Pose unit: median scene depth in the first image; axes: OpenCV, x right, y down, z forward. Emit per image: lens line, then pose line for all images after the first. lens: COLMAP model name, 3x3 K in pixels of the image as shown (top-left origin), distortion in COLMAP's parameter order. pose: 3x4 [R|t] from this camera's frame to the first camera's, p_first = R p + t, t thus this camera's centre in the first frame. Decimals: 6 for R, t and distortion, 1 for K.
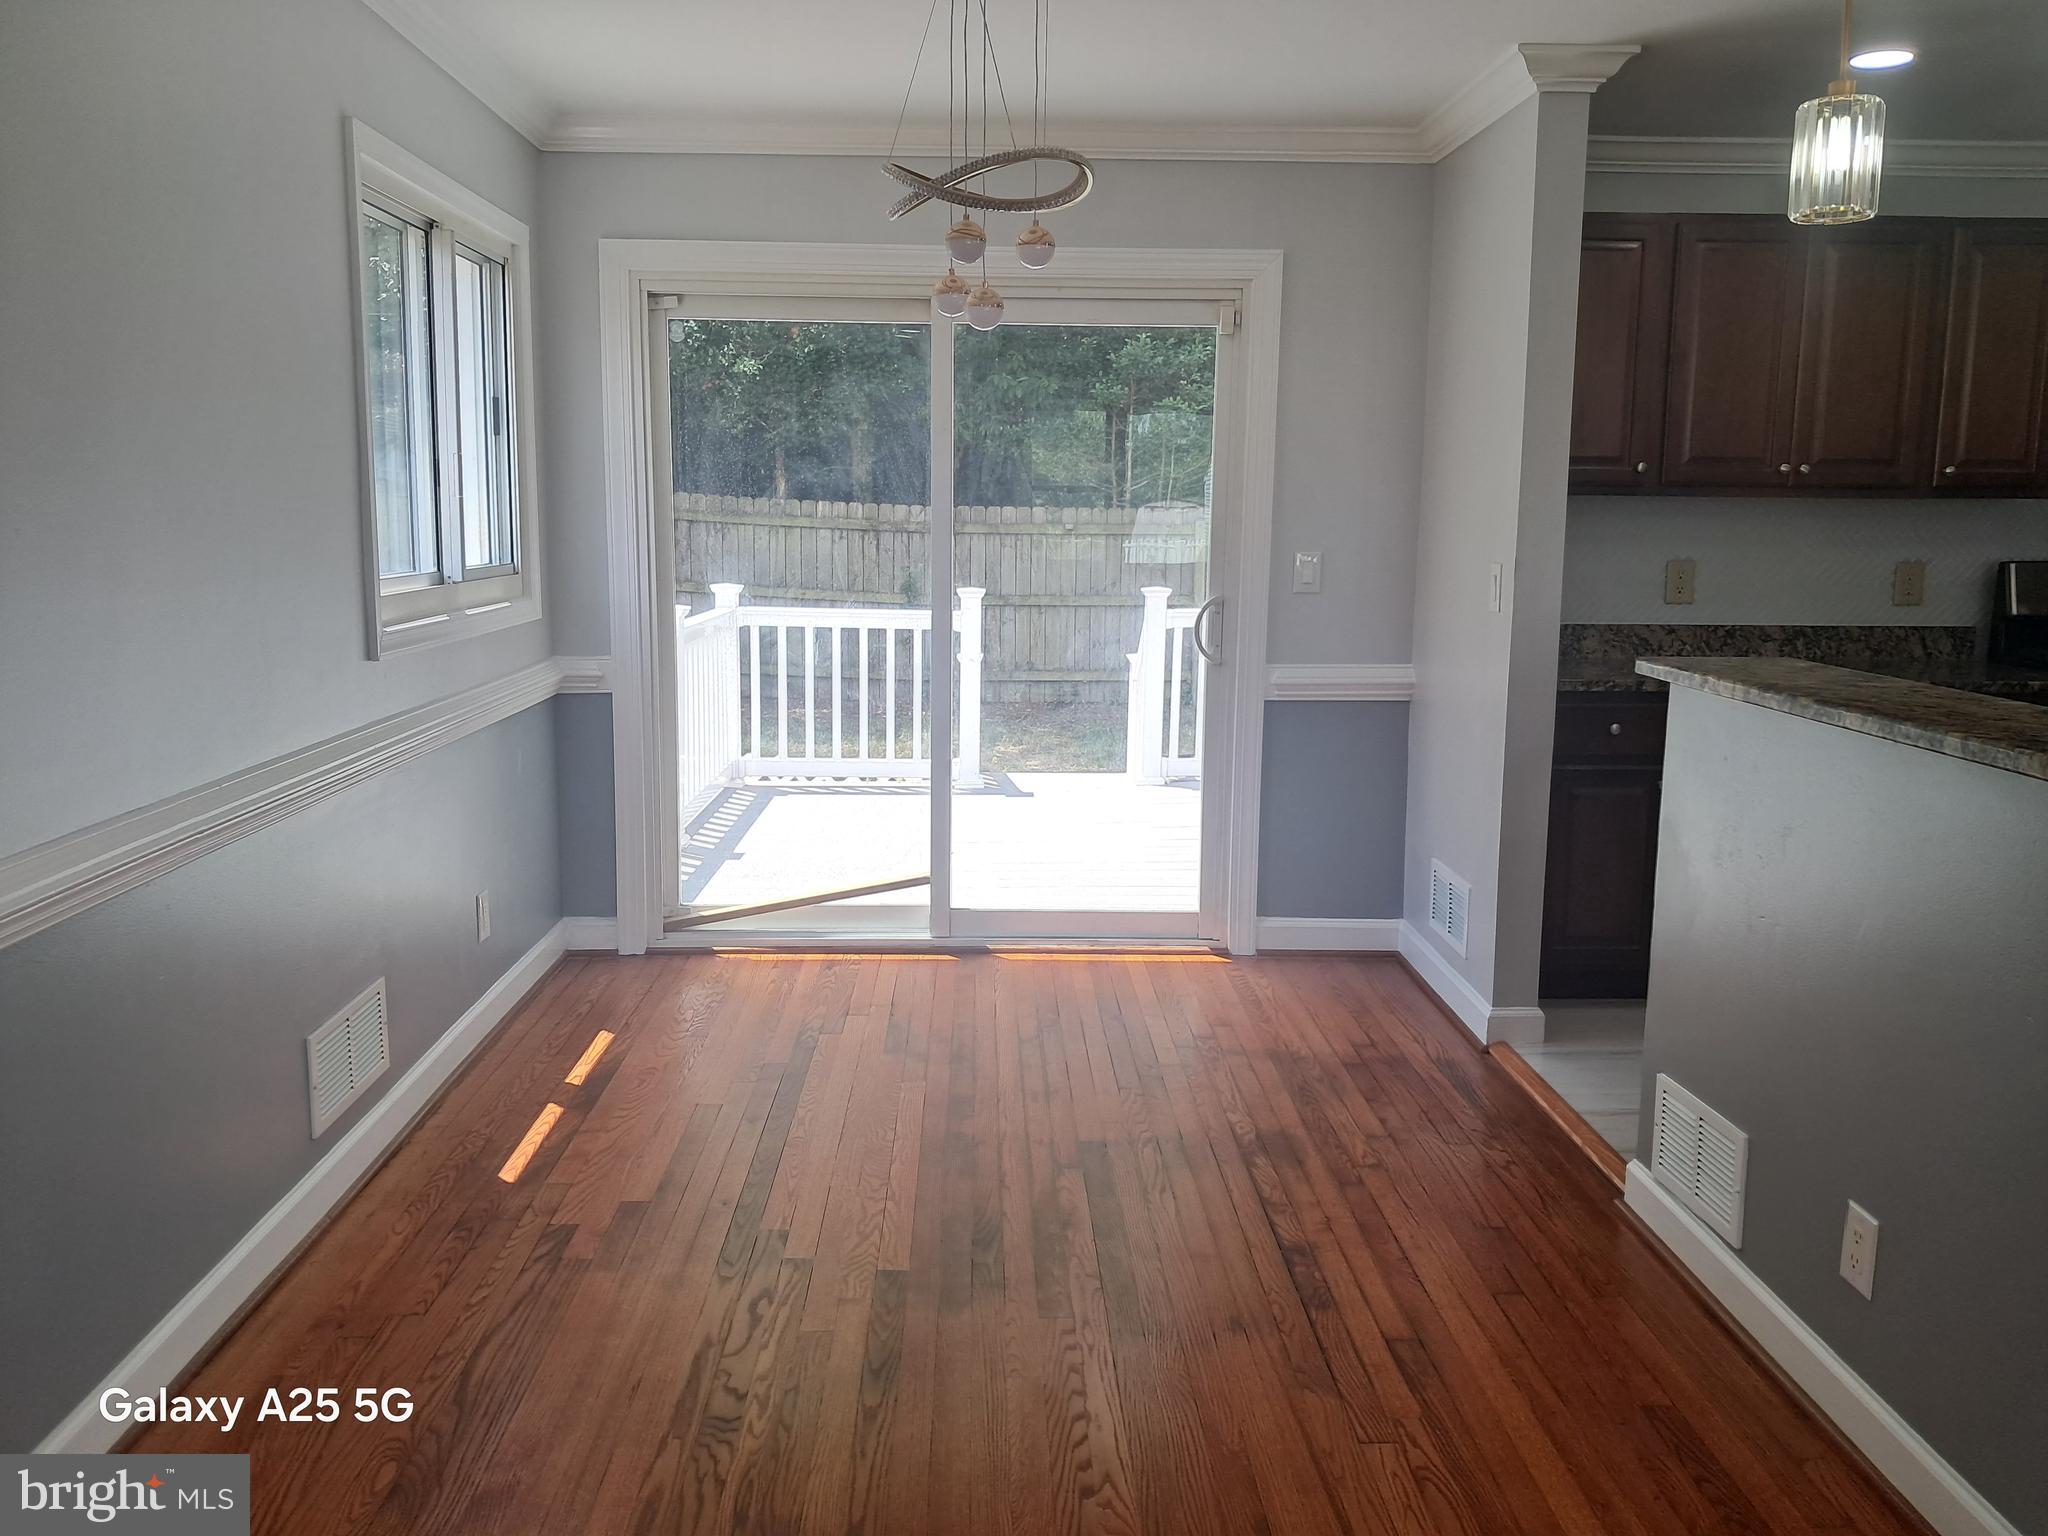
lens RADIAL K [[1619.6, 0, 1024.0], [0, 1619.6, 768.0], [0, 0, 1]] dist [-0.013828, -0.002500]
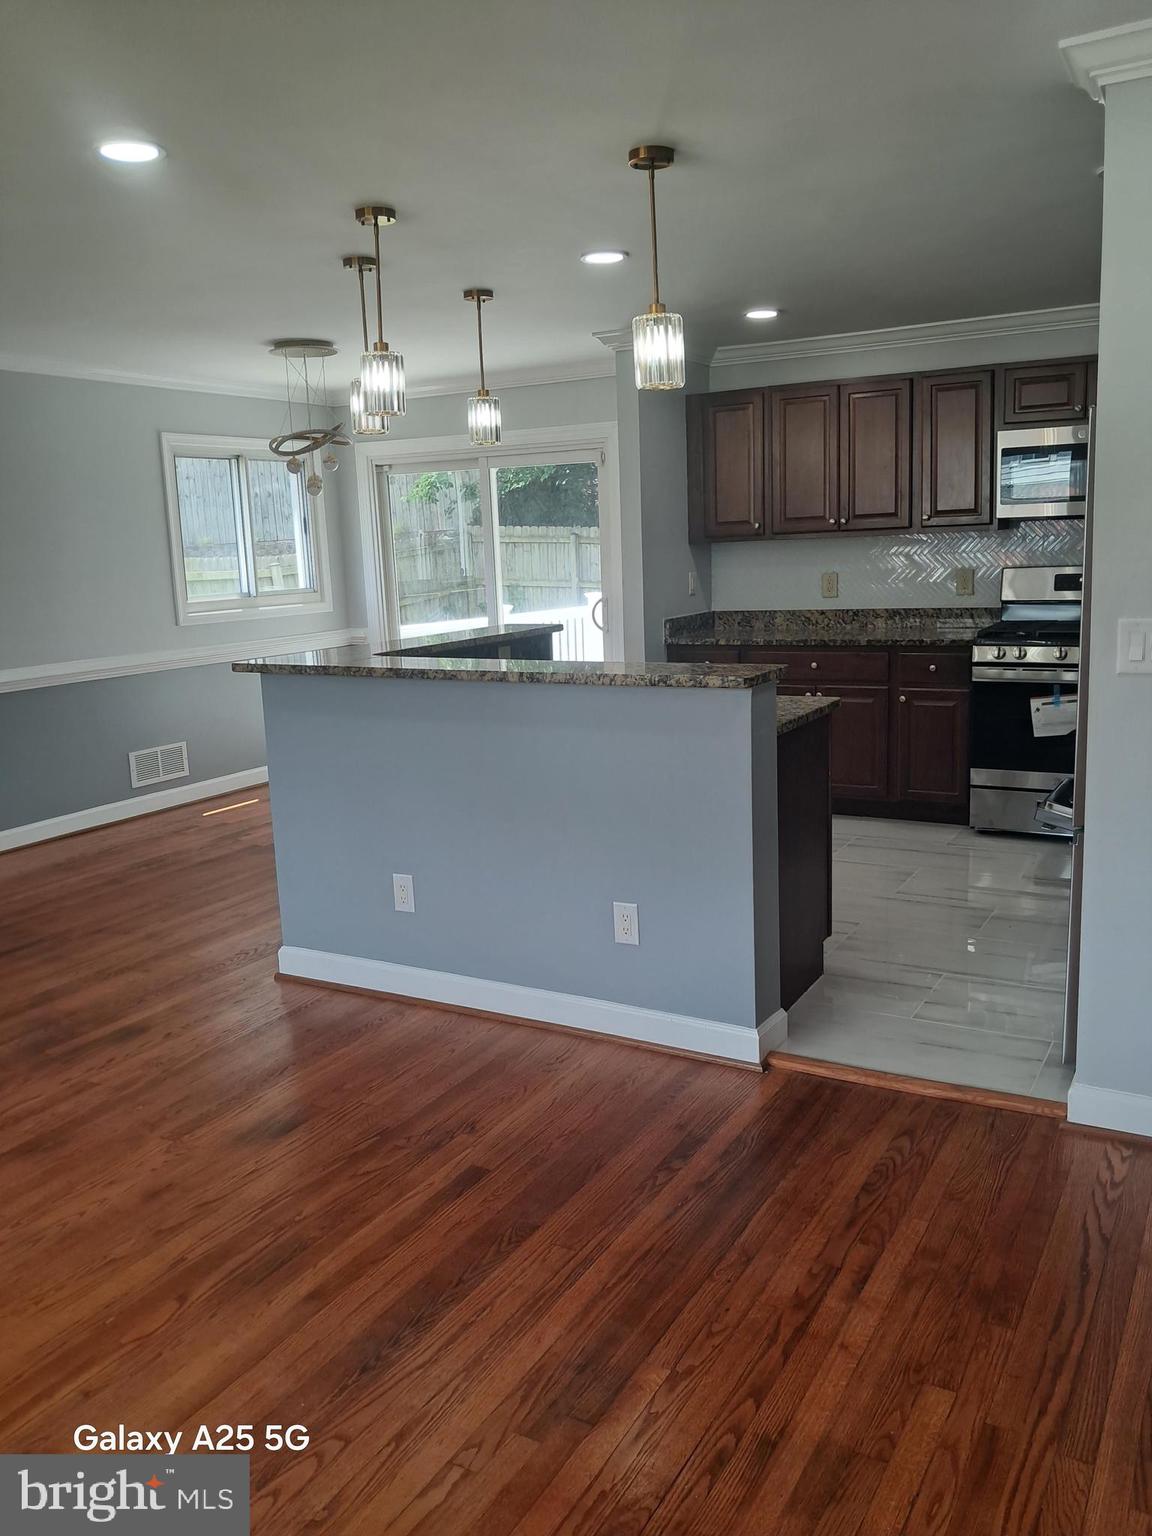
lens RADIAL K [[1214.7, 0, 576.0], [0, 1214.7, 768.0], [0, 0, 1]] dist [-0.013828, -0.002500]
pose [[0.853612, 0.057586, -0.517717, 0.992237], [-0.040636, 0.998203, 0.044031, 0.043906], [0.519323, -0.016547, 0.854418, -0.332699]]
